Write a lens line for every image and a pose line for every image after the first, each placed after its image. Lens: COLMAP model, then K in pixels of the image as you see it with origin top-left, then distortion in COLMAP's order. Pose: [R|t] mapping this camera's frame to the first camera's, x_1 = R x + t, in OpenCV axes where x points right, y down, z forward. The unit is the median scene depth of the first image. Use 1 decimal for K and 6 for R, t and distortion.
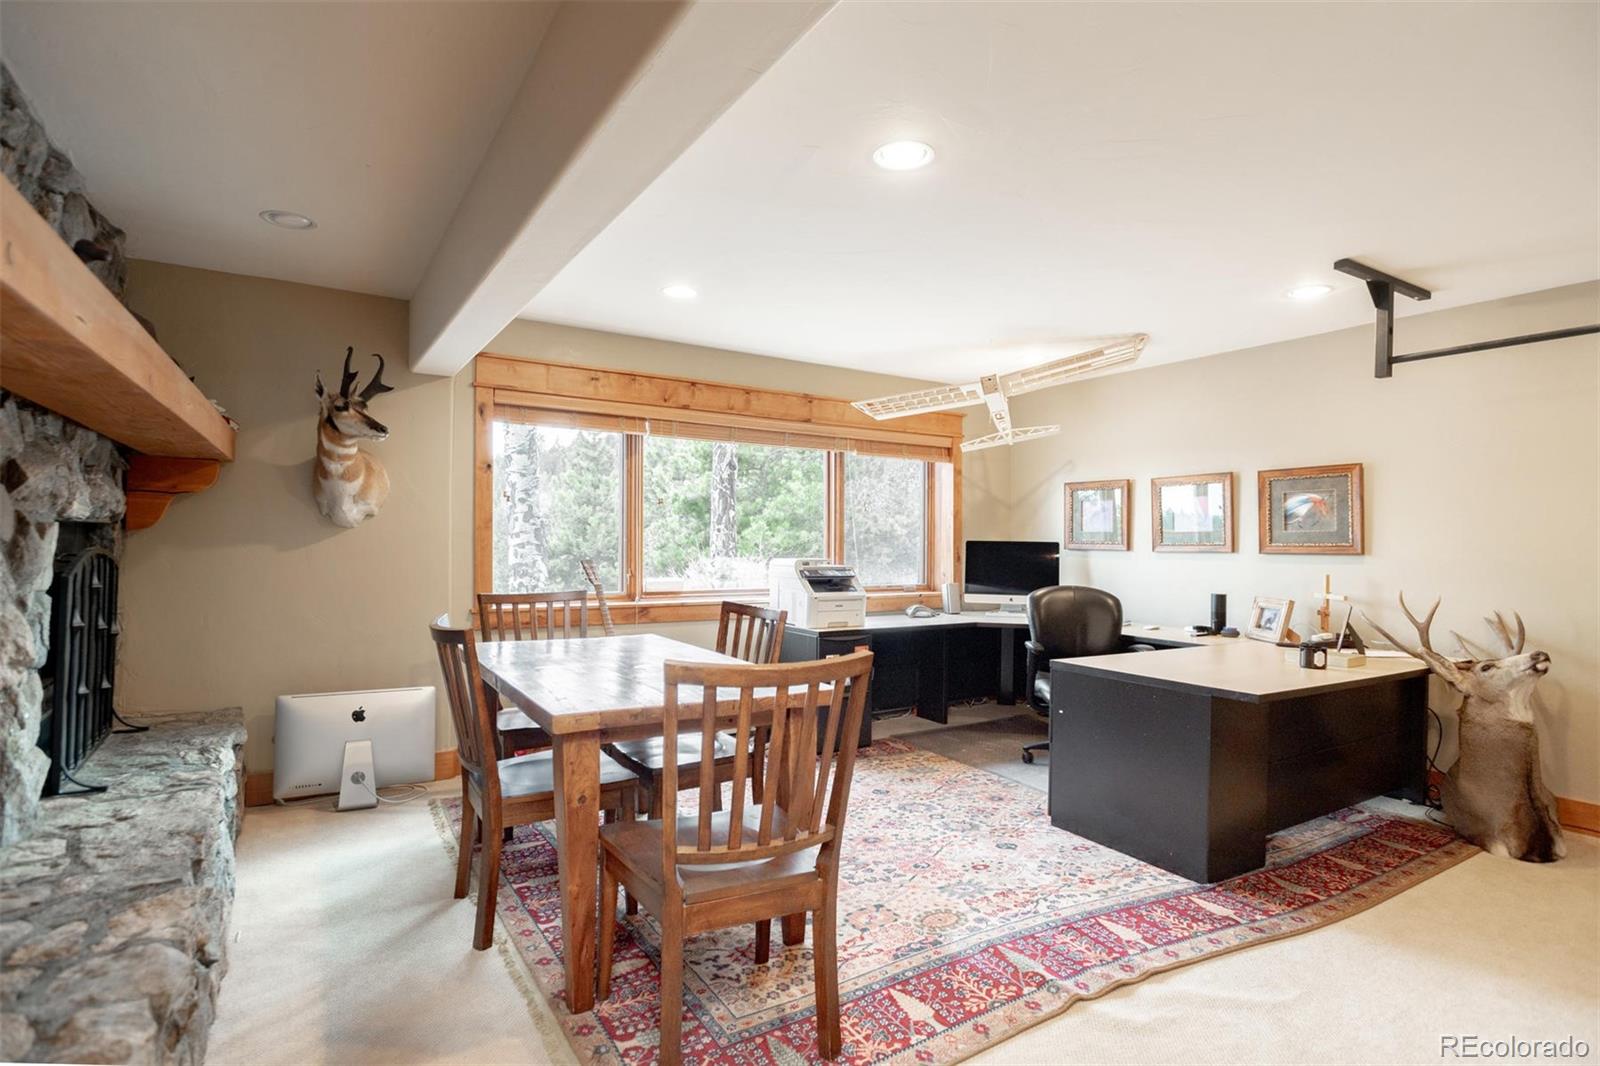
lens RADIAL K [[802.1, 0, 800.6], [0, 802.1, 528.5], [0, 0, 1]] dist [-0.002468, -0.002232]
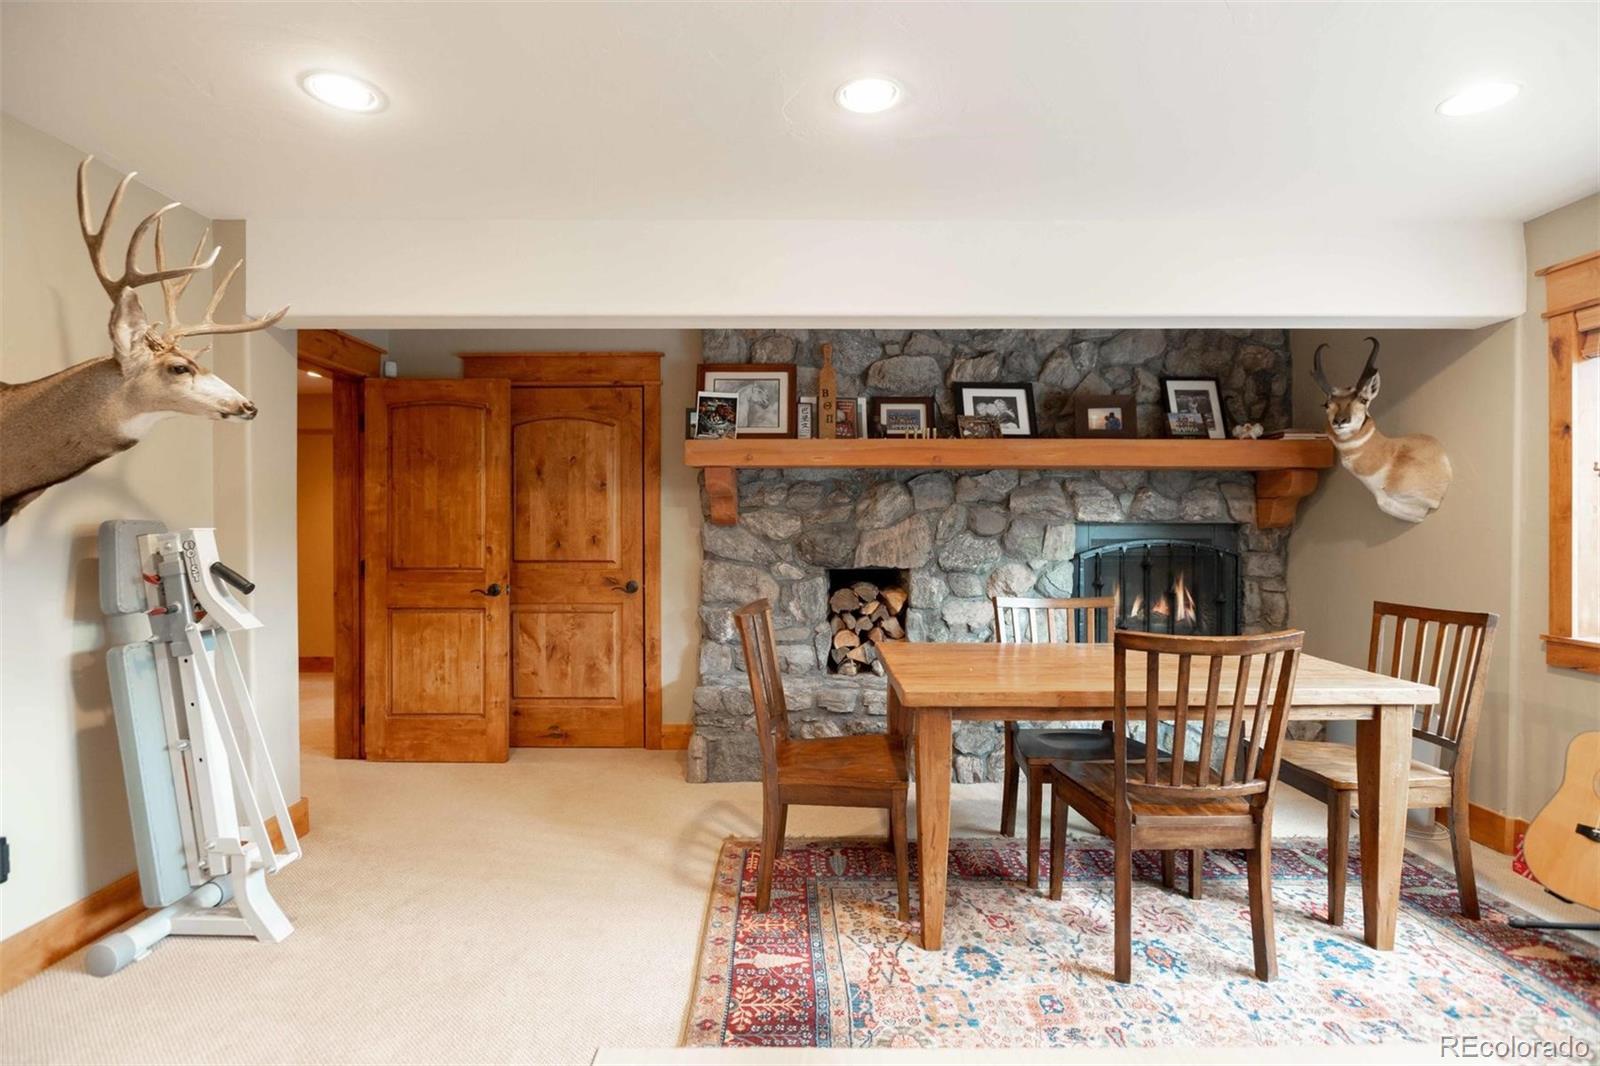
lens RADIAL K [[802.1, 0, 799.5], [0, 802.1, 534.6], [0, 0, 1]] dist [-0.002468, -0.002232]
pose [[-0.542724, -0.004854, -0.839897, 1.010102], [0.002182, 0.999972, -0.007189, 0.030139], [0.839908, -0.005734, -0.542699, 1.584649]]
